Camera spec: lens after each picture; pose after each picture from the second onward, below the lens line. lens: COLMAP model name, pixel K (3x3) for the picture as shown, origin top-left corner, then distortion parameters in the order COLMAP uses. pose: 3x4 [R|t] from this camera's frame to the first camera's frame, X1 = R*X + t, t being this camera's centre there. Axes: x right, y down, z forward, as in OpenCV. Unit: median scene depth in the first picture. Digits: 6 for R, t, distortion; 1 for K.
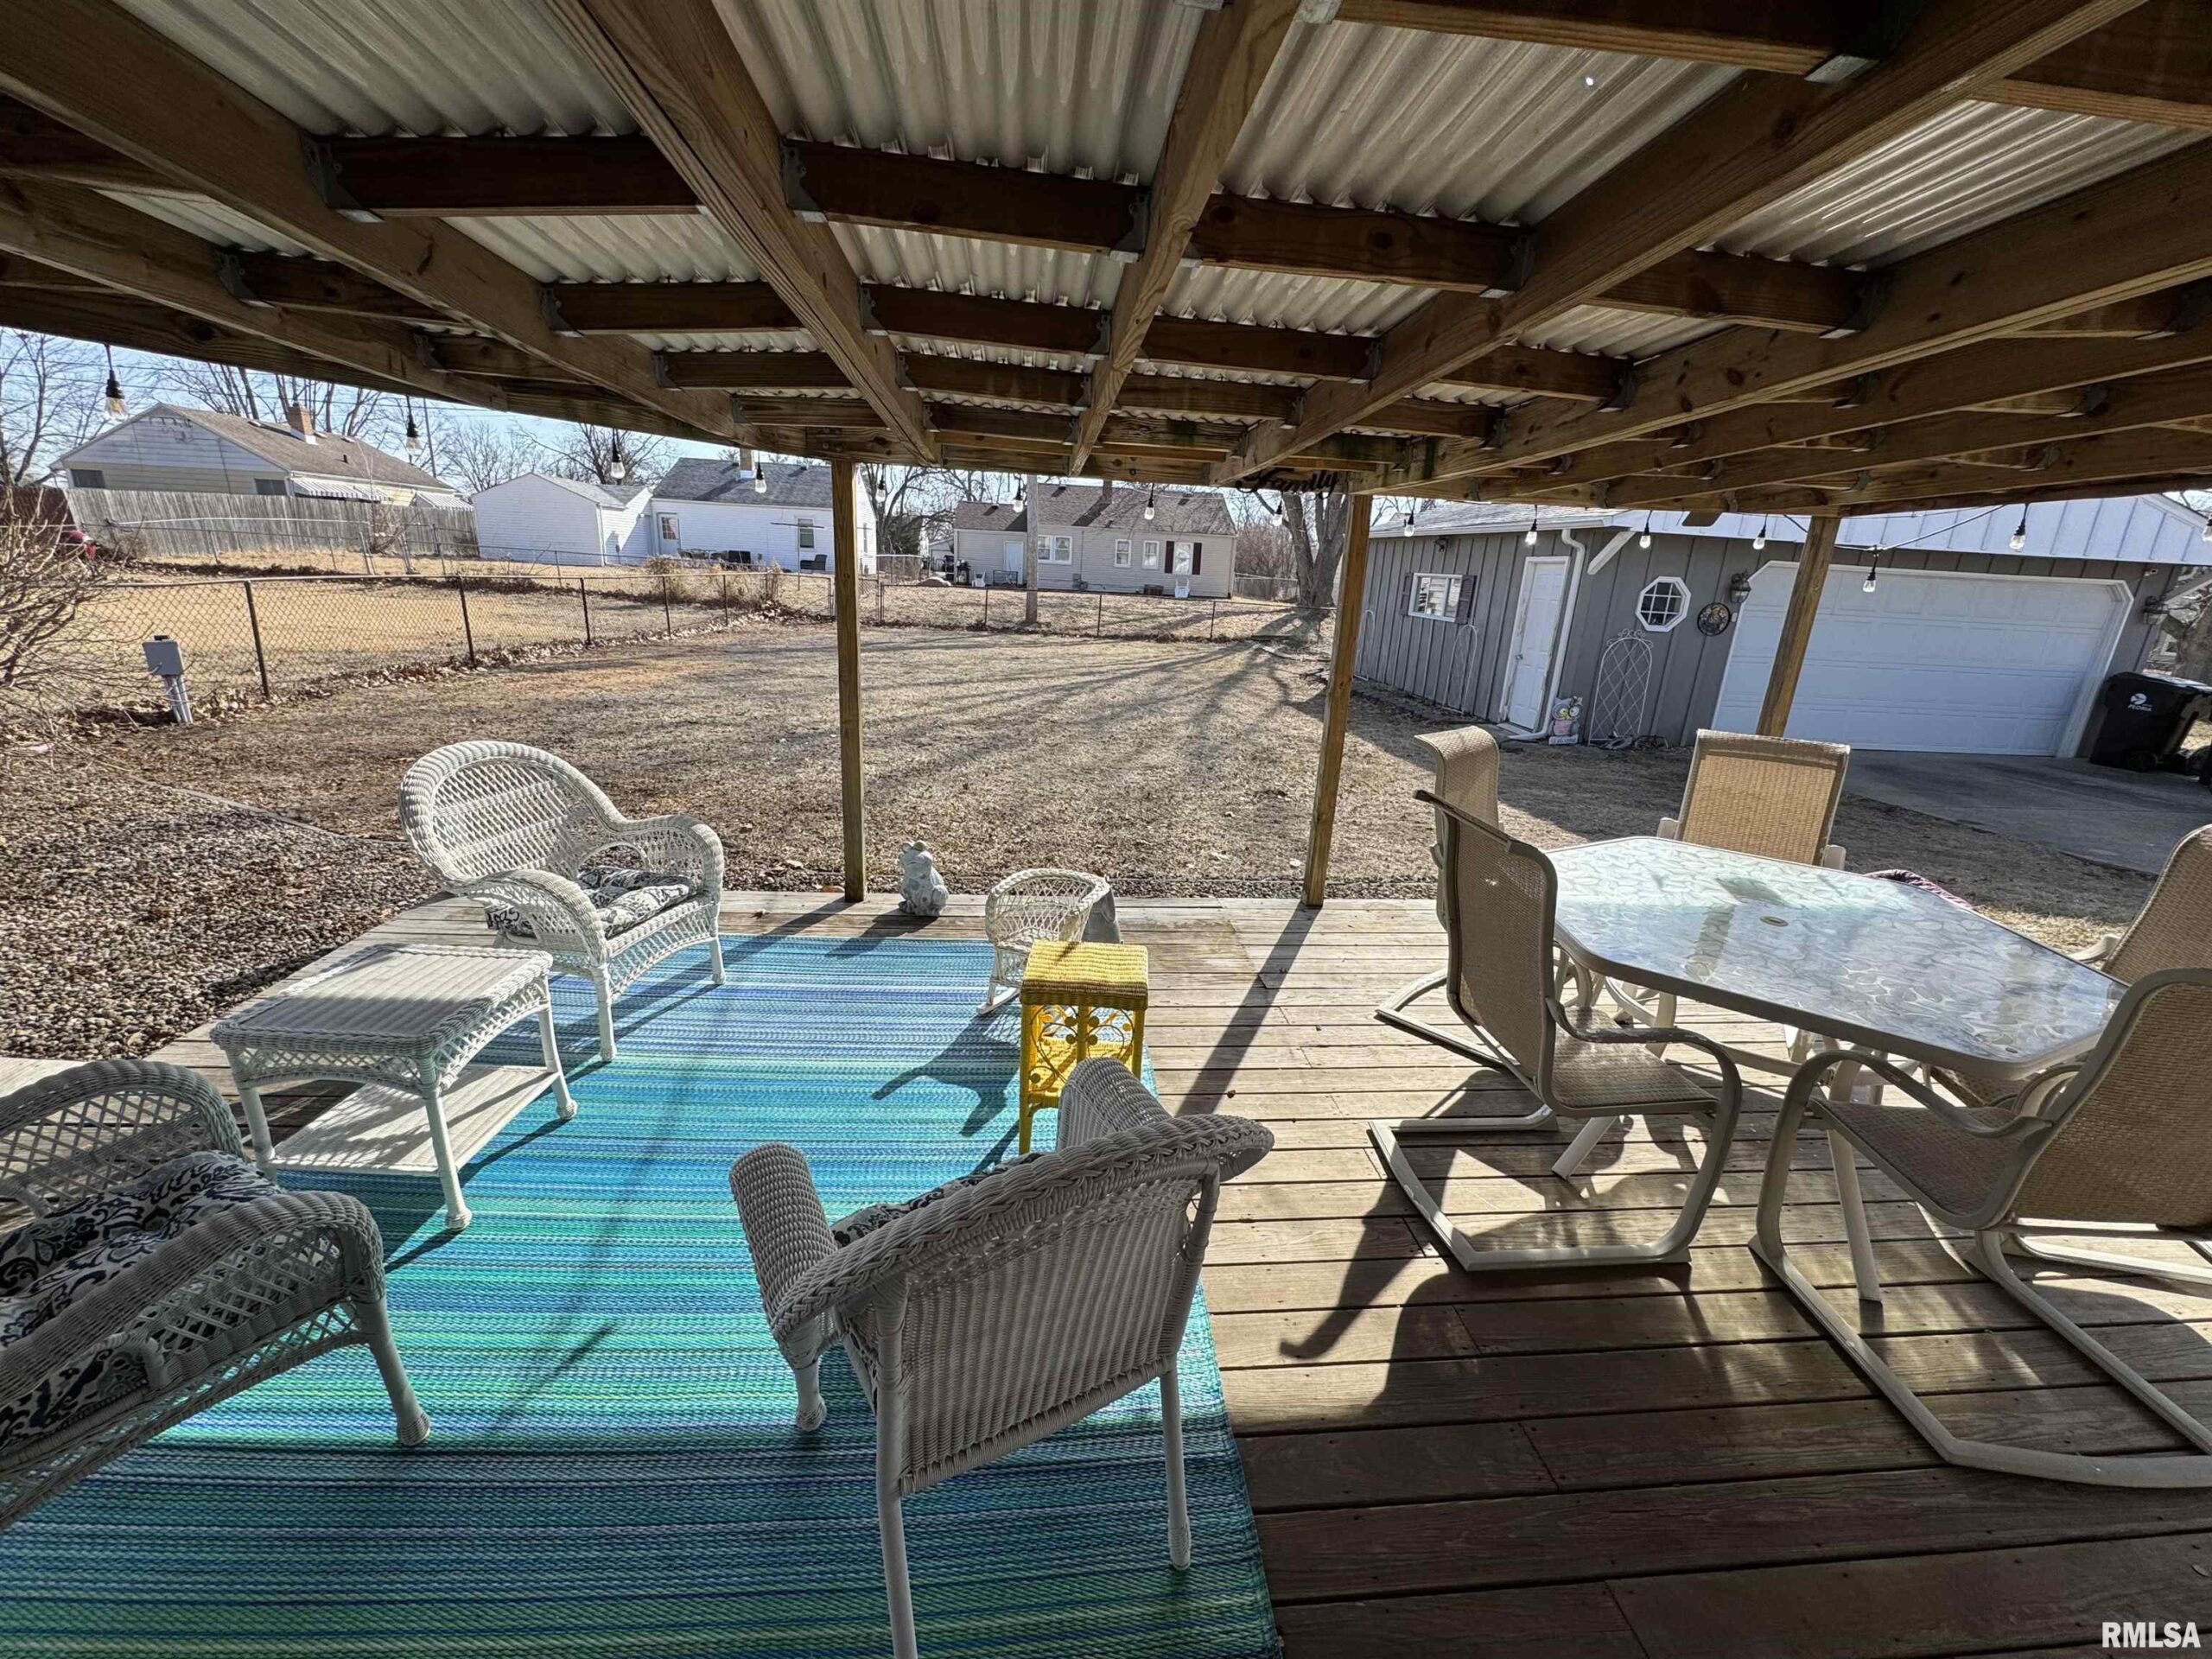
lens RADIAL K [[879.0, 0, 1095.9], [0, 879.0, 824.0], [0, 0, 1]] dist [0.002283, 0.000069]
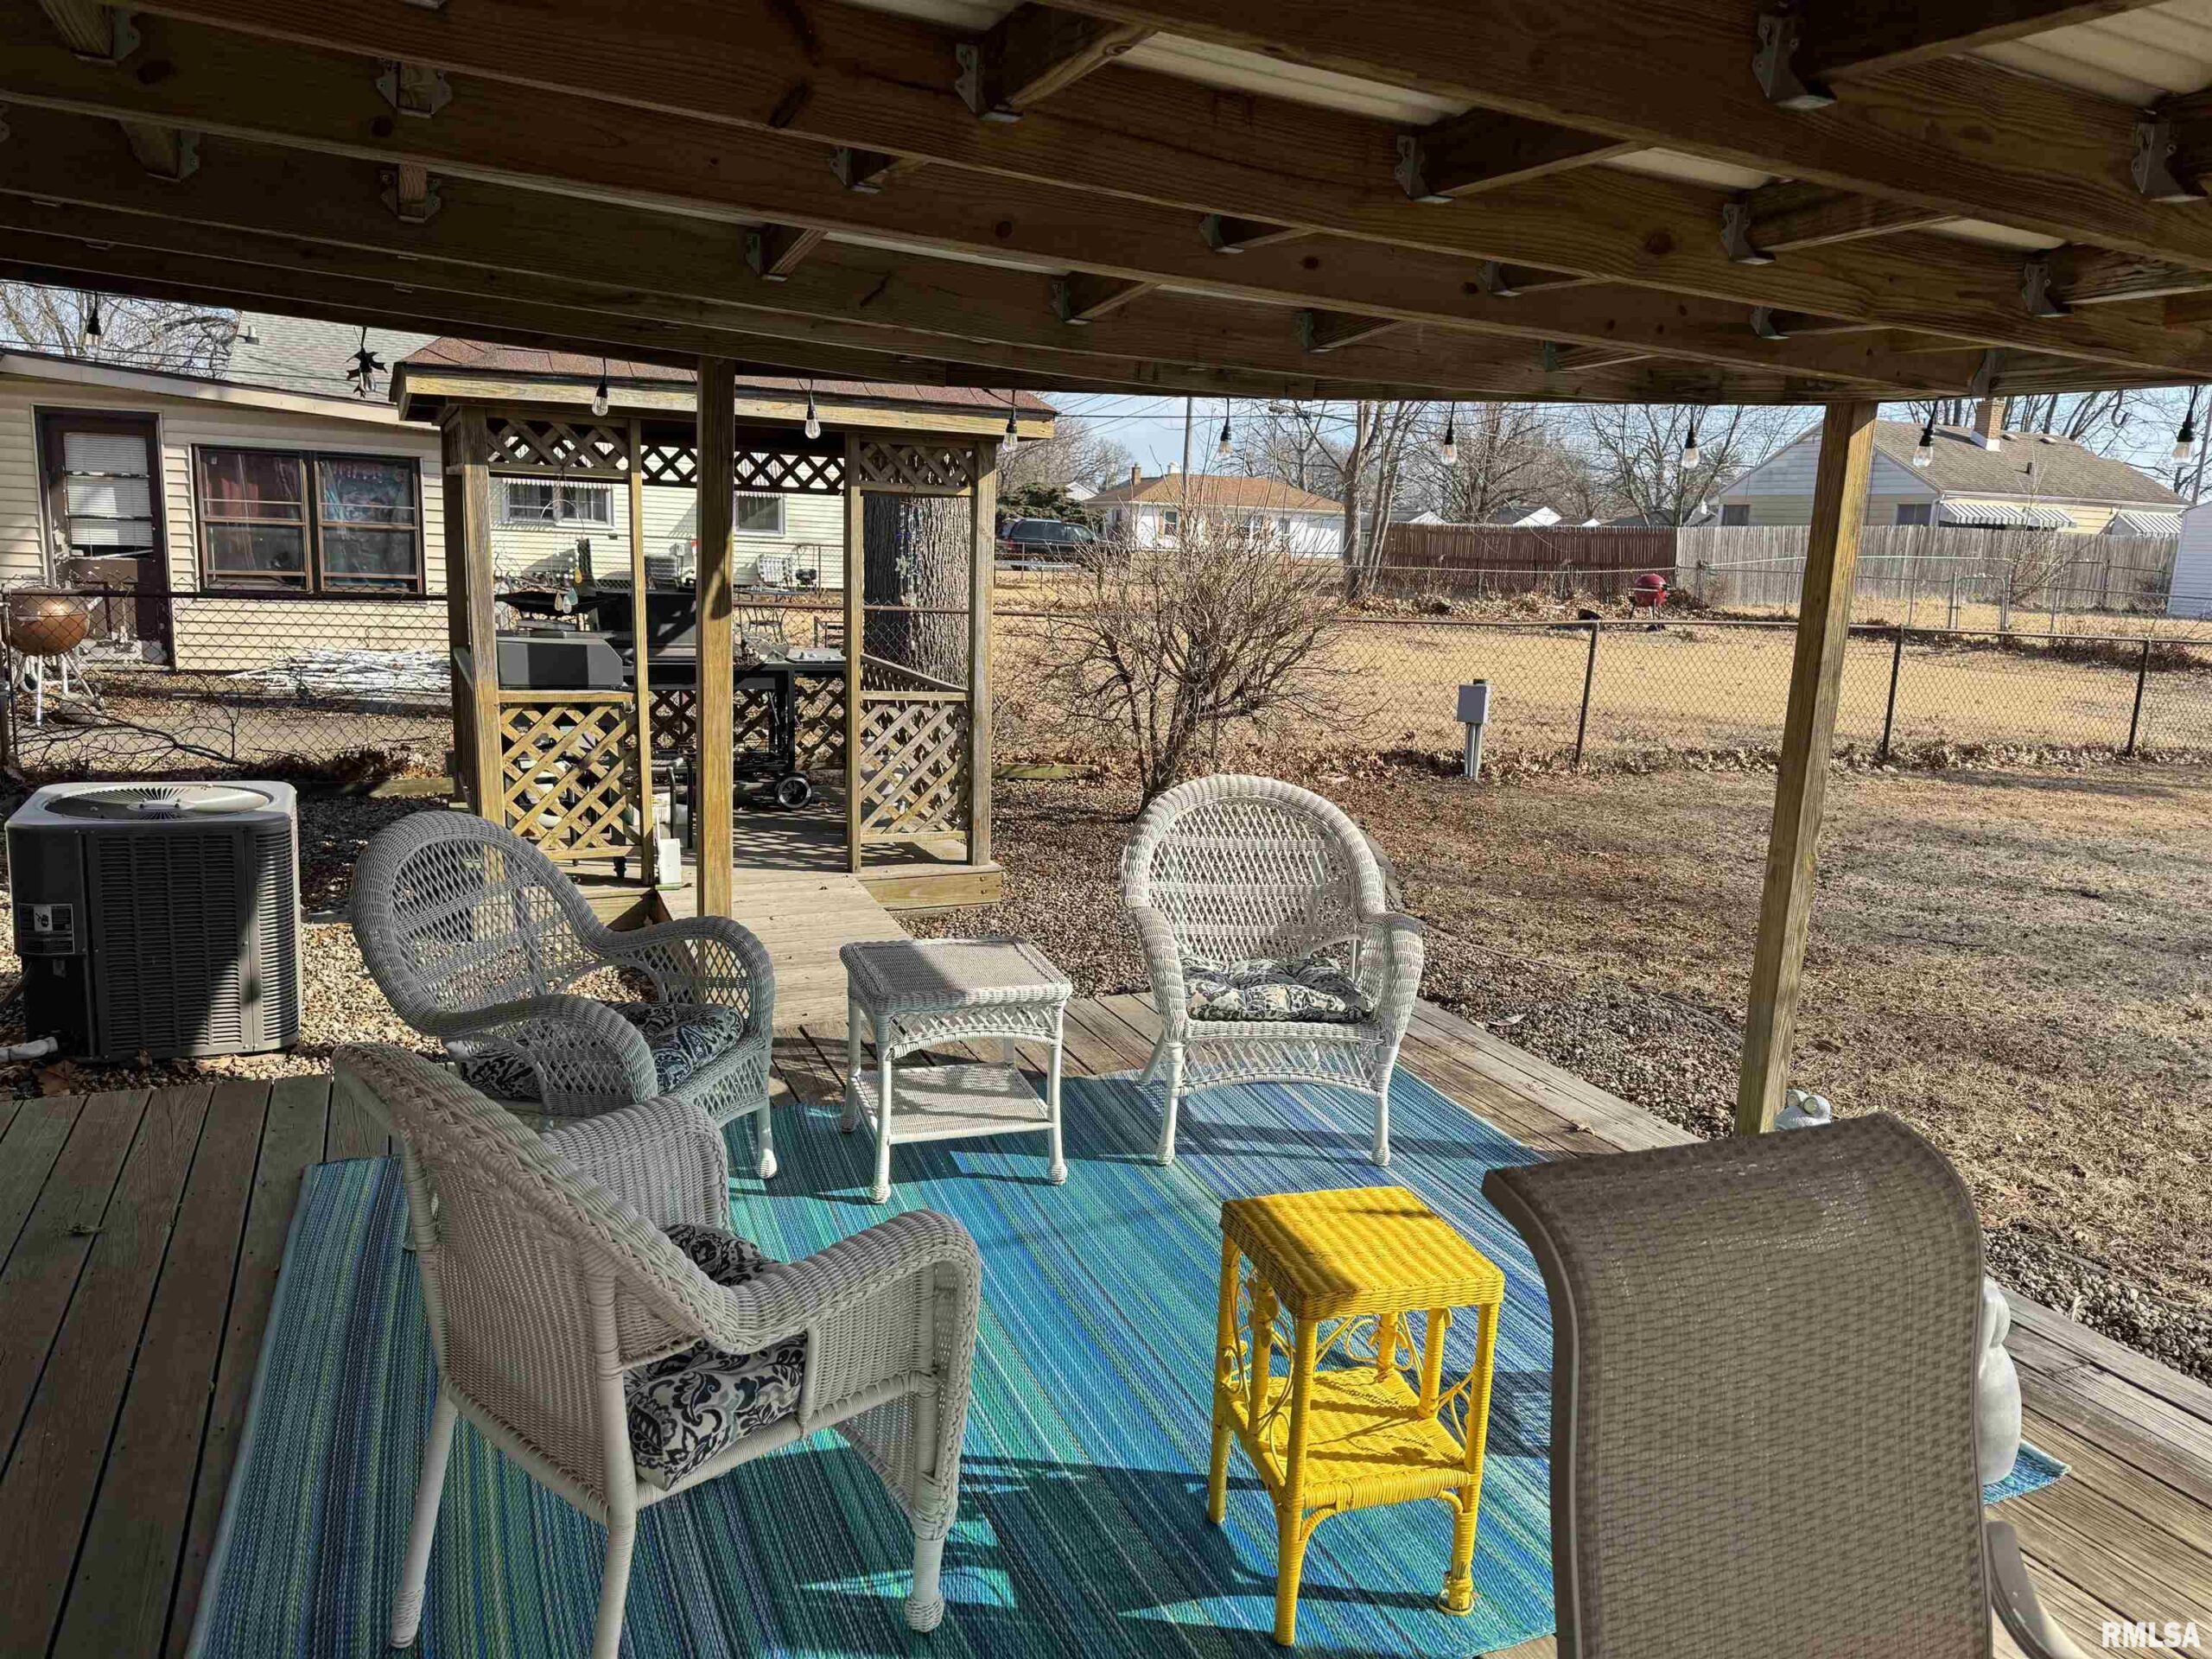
lens RADIAL K [[1538.0, 0, 1106.0], [0, 1538.0, 829.5], [0, 0, 1]] dist [0.075039, -0.106087]
pose [[0.333340, 0.142478, -0.931979, 0.218360], [-0.288440, 0.956529, 0.043065, -0.022079], [0.897601, 0.254465, 0.359945, 0.112838]]
